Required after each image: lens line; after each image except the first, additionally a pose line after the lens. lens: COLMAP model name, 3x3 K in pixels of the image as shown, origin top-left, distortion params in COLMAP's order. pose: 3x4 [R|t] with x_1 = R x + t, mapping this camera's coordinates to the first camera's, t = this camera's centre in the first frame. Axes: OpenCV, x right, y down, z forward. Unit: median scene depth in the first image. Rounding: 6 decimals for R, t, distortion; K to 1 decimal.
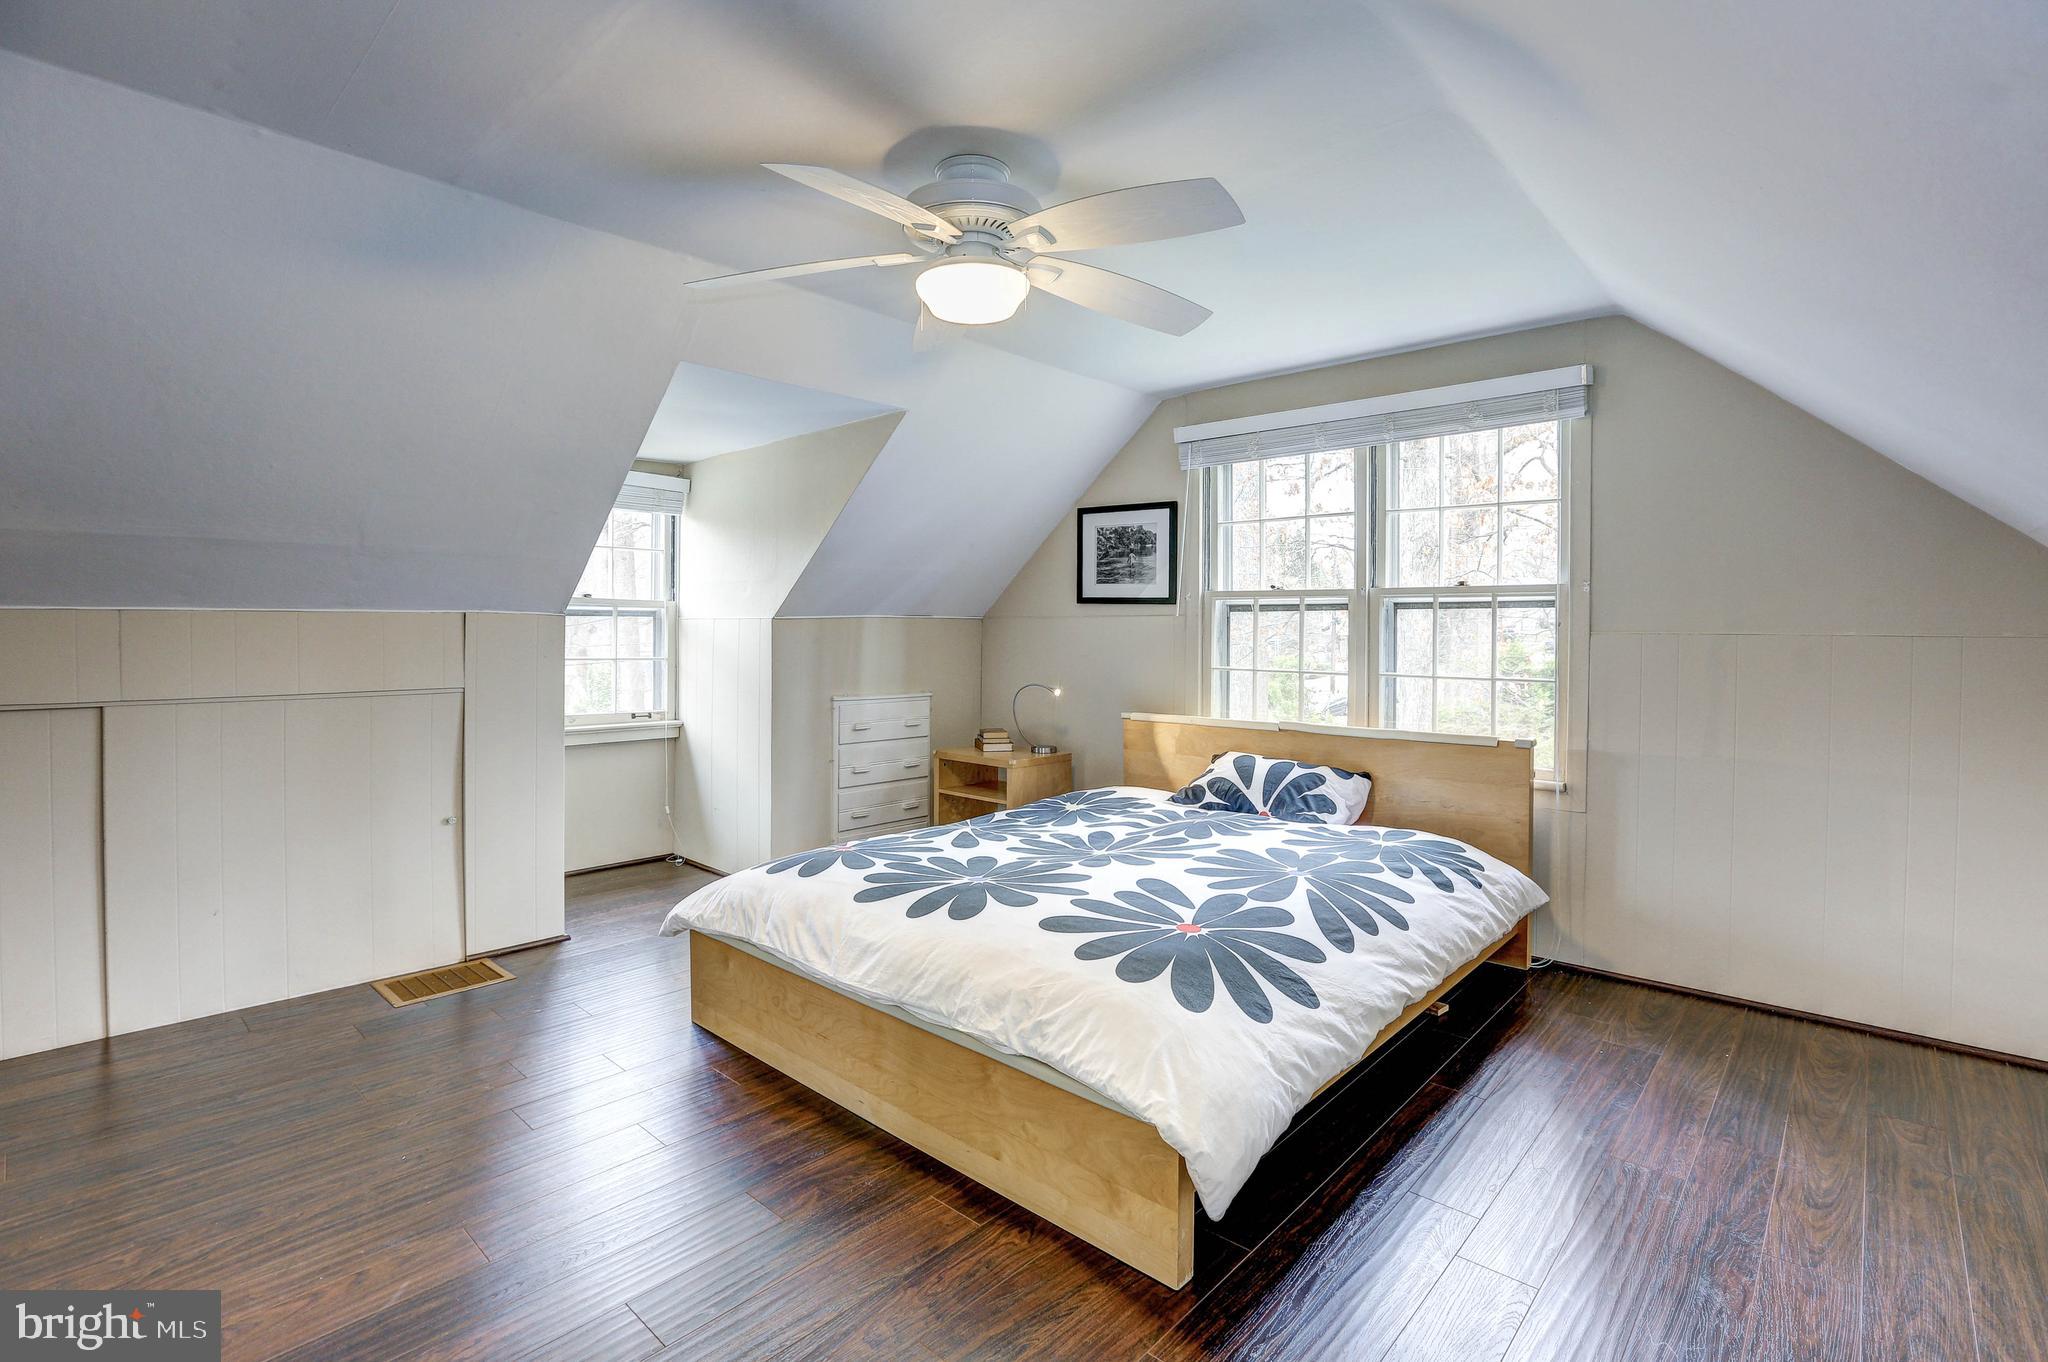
lens RADIAL K [[956.2, 0, 1021.8], [0, 956.2, 666.2], [0, 0, 1]] dist [-0.079684, 0.044146]
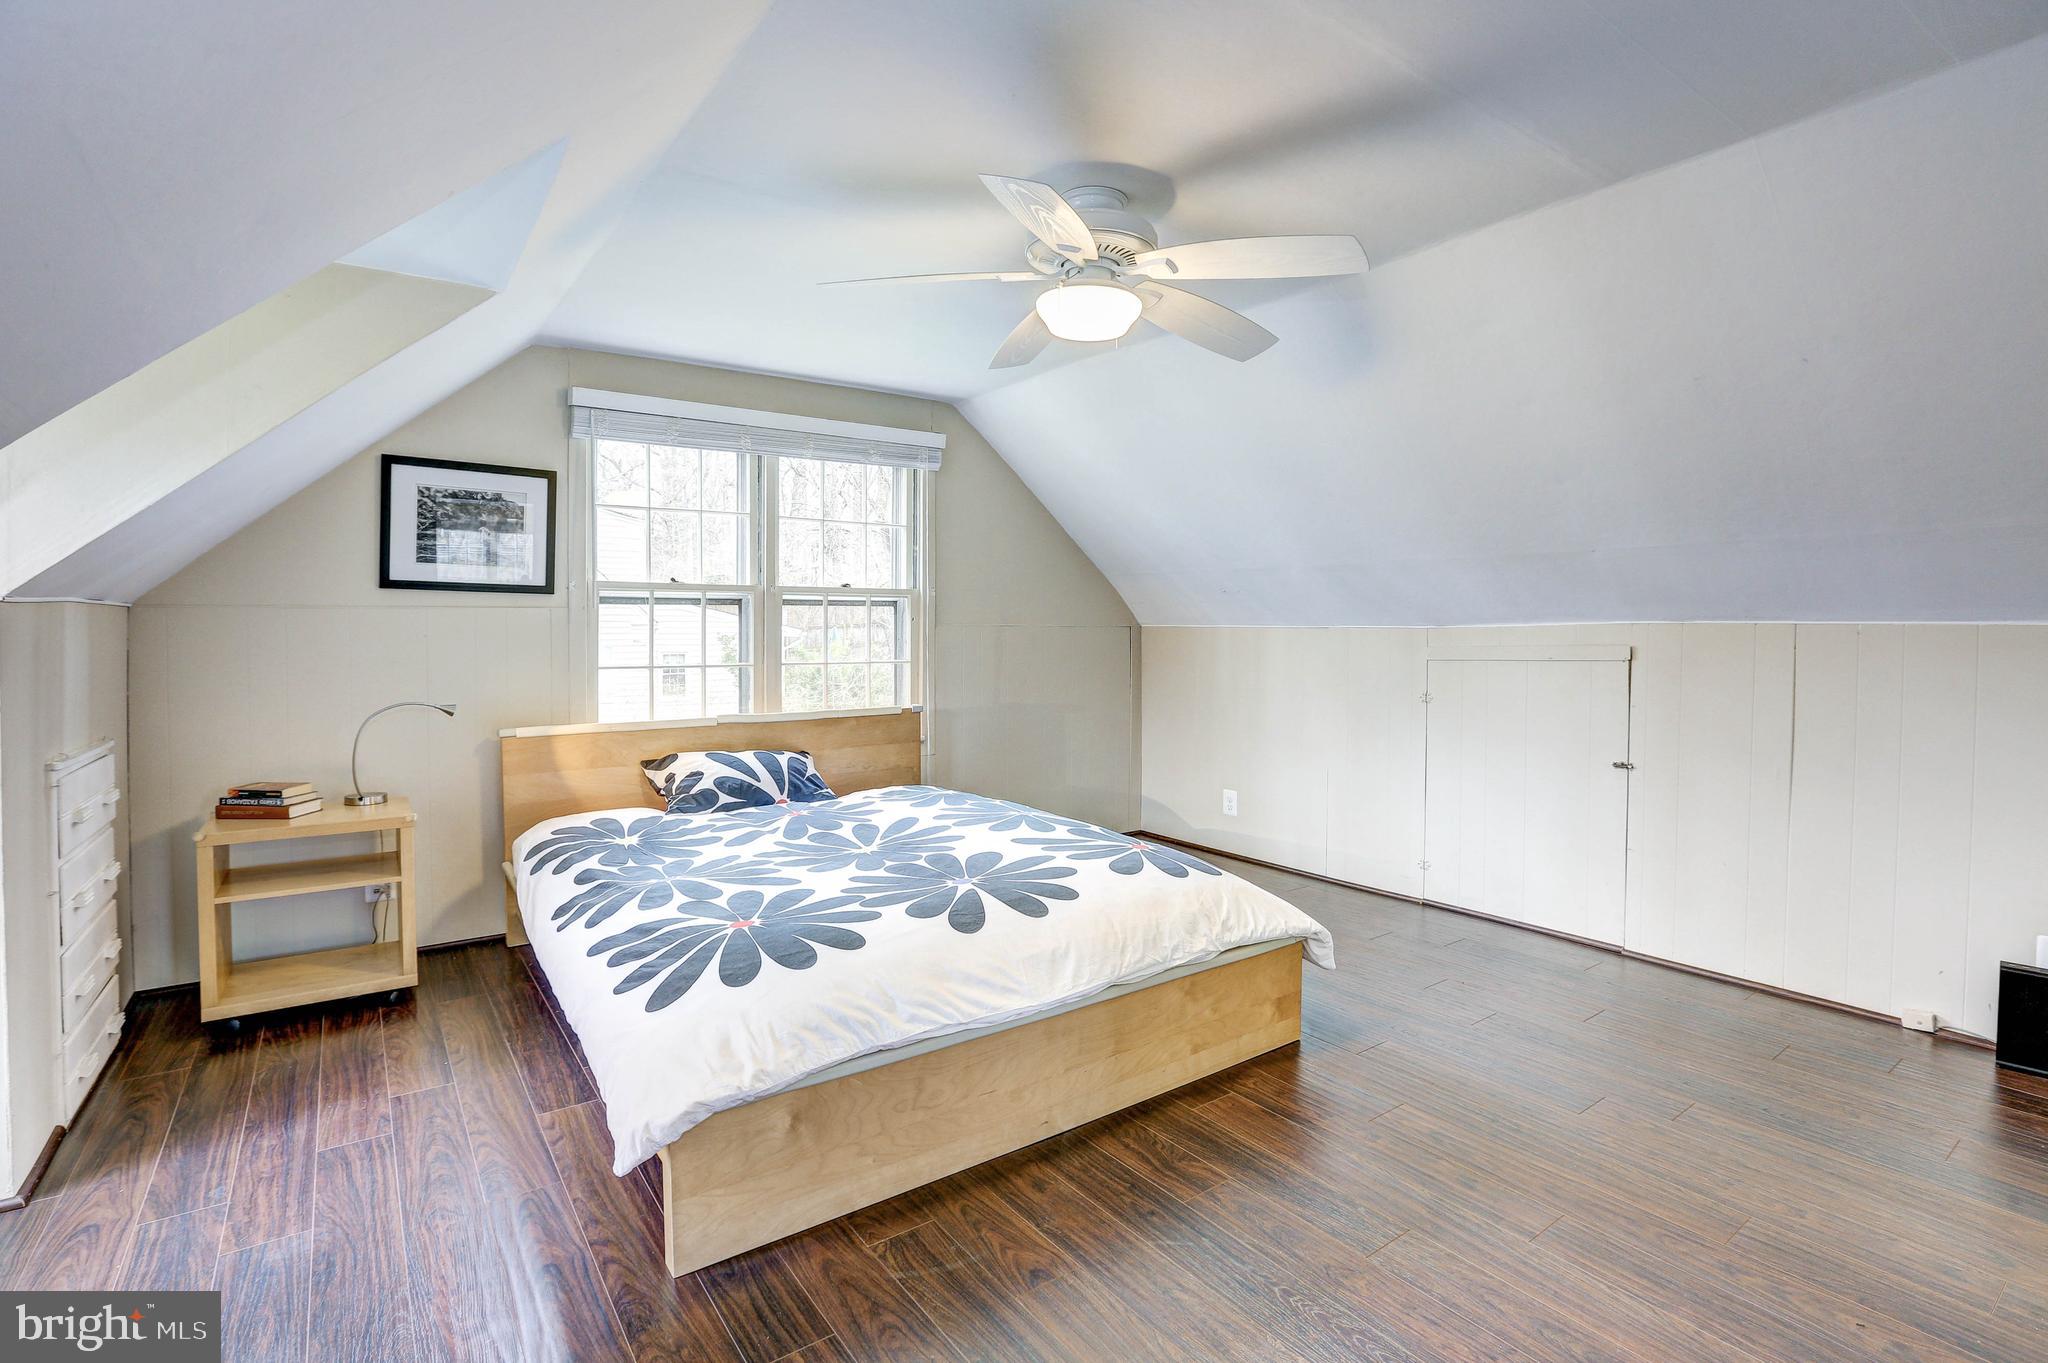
lens RADIAL K [[956.2, 0, 1021.8], [0, 956.2, 666.7], [0, 0, 1]] dist [-0.079684, 0.044146]
pose [[0.209197, -0.044759, 0.976849, -0.619713], [0.036732, 0.998607, 0.037890, -0.018752], [-0.977183, 0.027955, 0.210550, 0.464667]]
